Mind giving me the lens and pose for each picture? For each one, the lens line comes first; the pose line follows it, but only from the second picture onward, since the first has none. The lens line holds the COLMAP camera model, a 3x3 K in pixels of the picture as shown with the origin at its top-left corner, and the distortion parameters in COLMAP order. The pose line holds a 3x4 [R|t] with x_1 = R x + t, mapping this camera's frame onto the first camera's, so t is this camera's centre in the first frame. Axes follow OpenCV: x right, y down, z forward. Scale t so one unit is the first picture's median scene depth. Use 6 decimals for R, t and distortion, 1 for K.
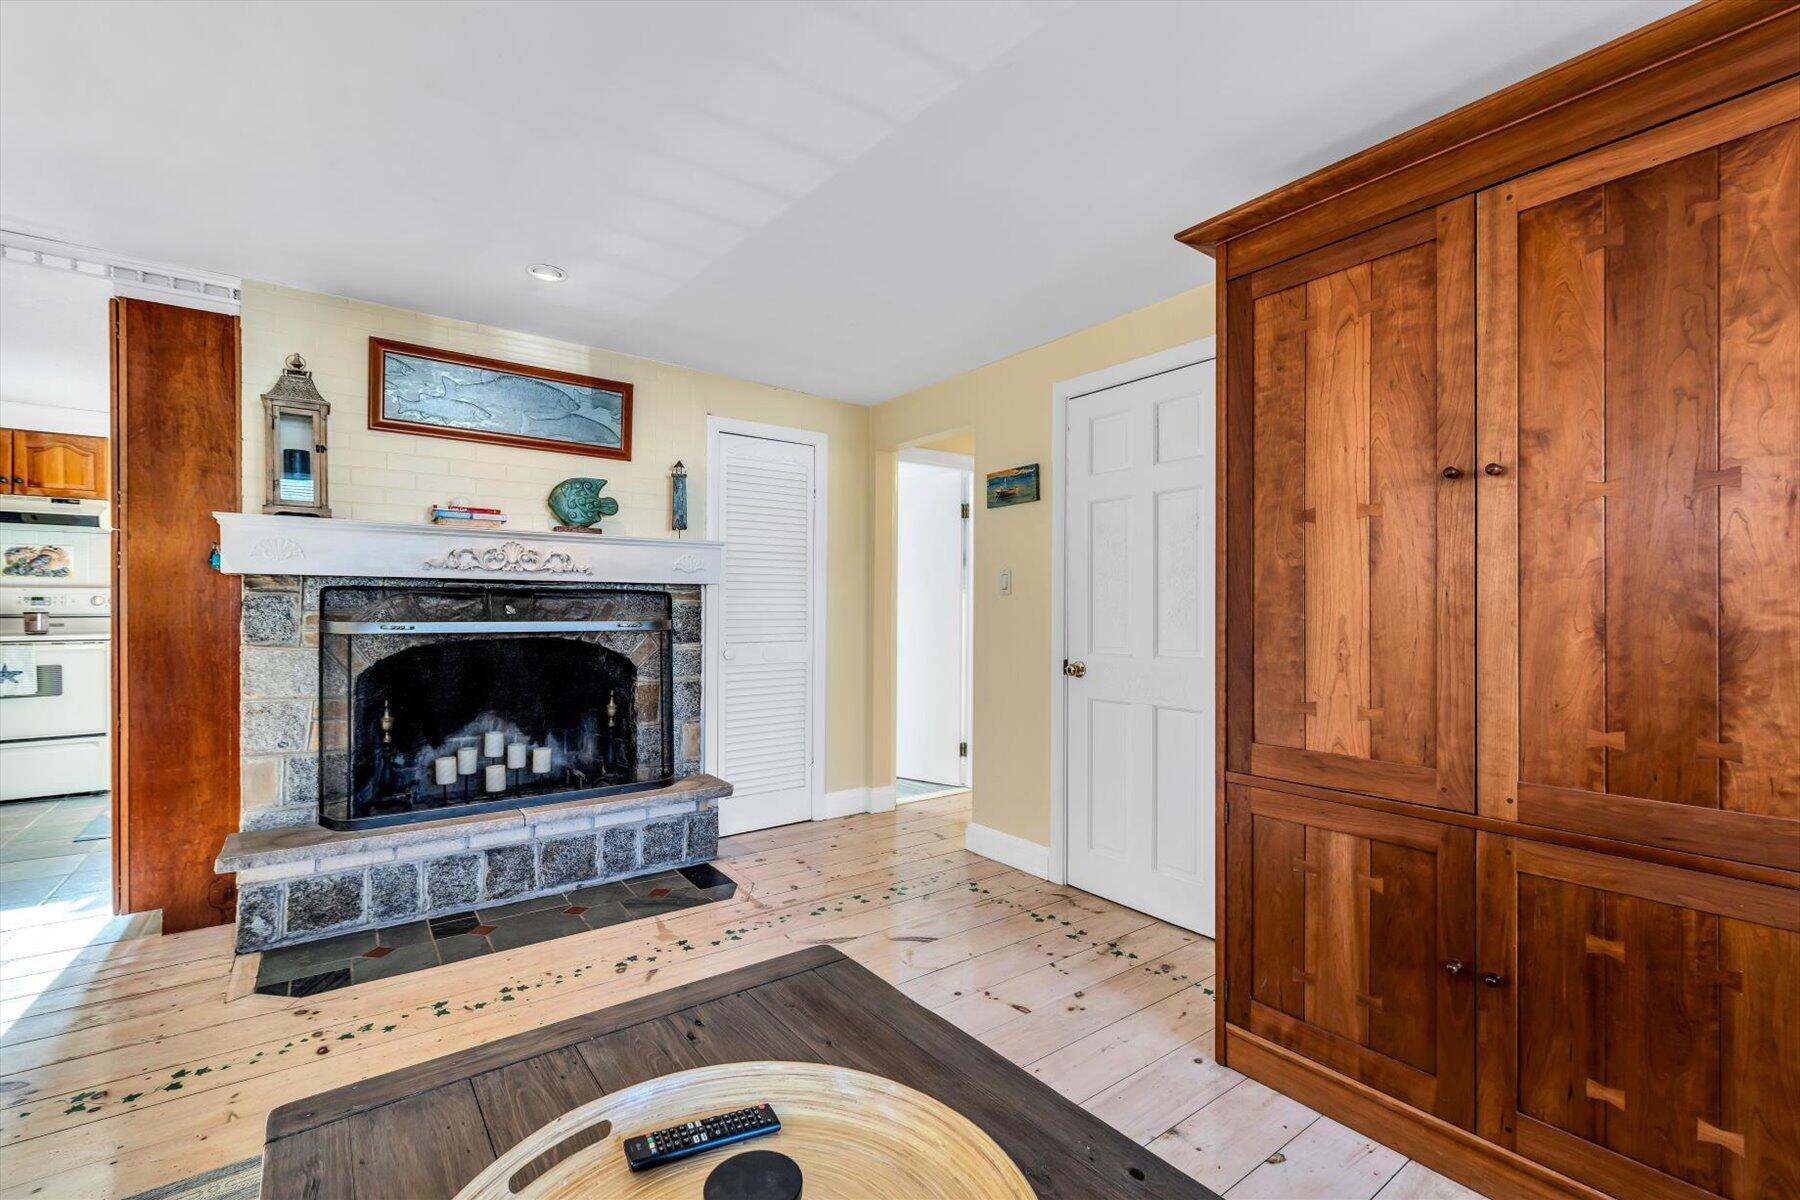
lens RADIAL K [[770.4, 0, 901.2], [0, 770.4, 610.3], [0, 0, 1]] dist [-0.003670, 0.001177]
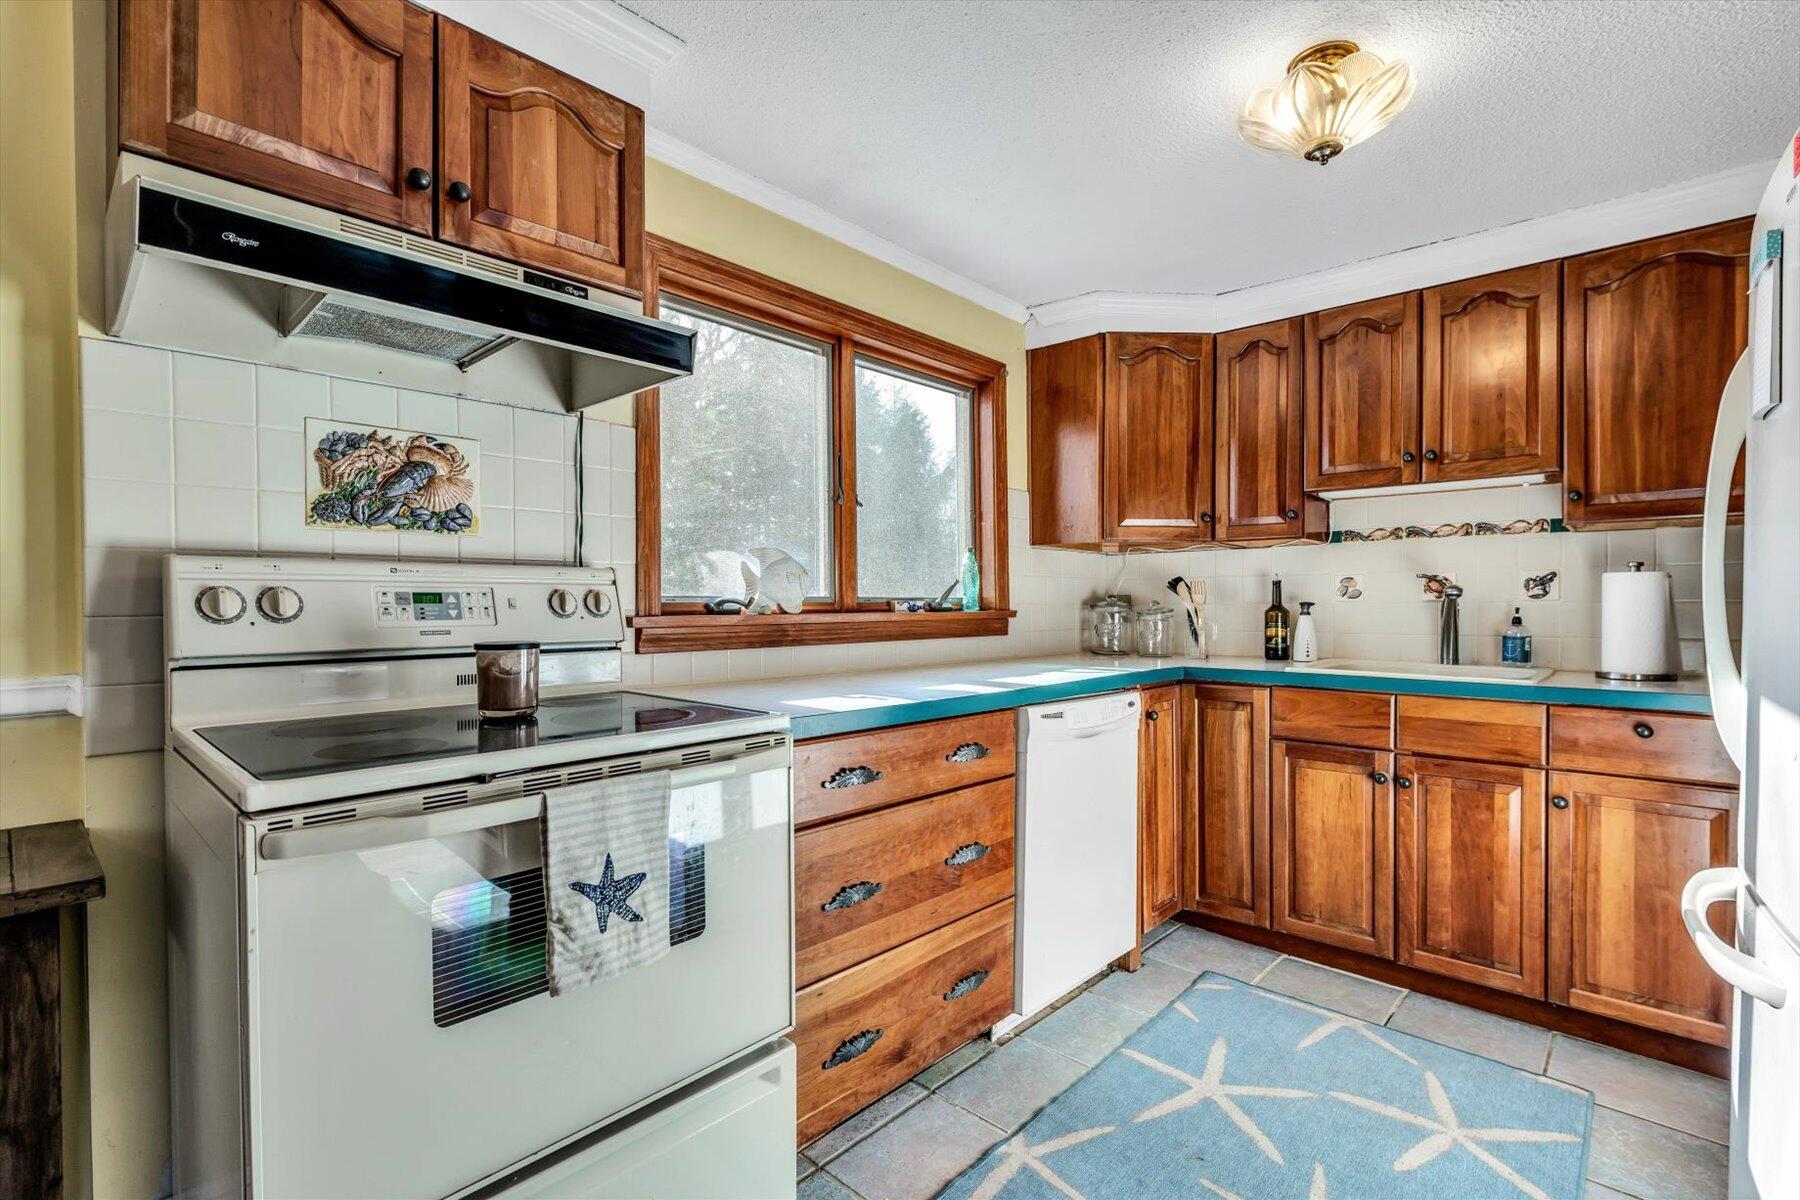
lens RADIAL K [[818.1, 0, 901.9], [0, 818.1, 608.5], [0, 0, 1]] dist [-0.007369, 0.000081]
pose [[0.983098, -0.006265, 0.182970, -1.544276], [0.005771, 0.999978, 0.003230, -0.016024], [-0.182987, -0.002119, 0.983113, 0.985229]]
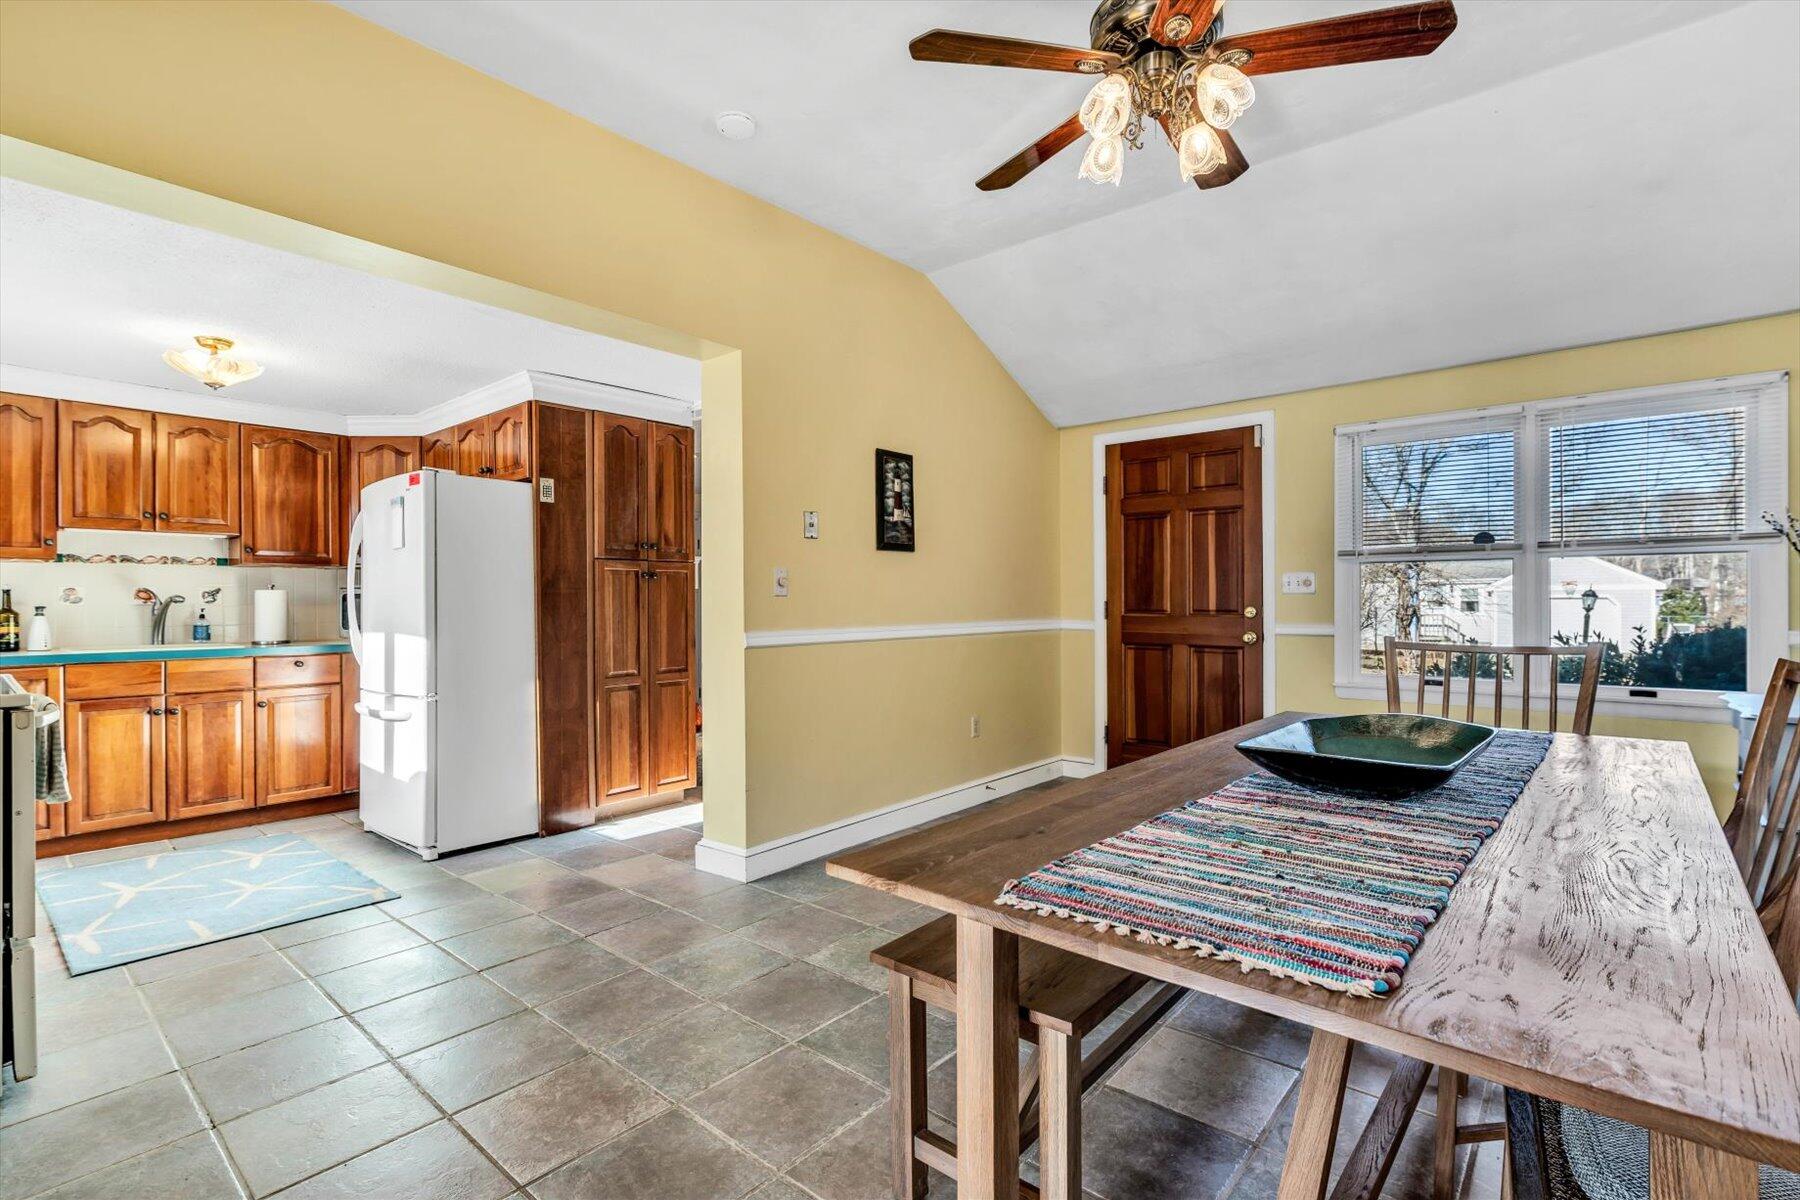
lens RADIAL K [[818.1, 0, 900.3], [0, 818.1, 601.8], [0, 0, 1]] dist [-0.007369, 0.000081]
pose [[-0.221866, -0.003811, 0.975070, -2.532791], [0.009026, 0.999941, 0.005962, -0.020488], [-0.975035, 0.010123, -0.221819, 0.792469]]
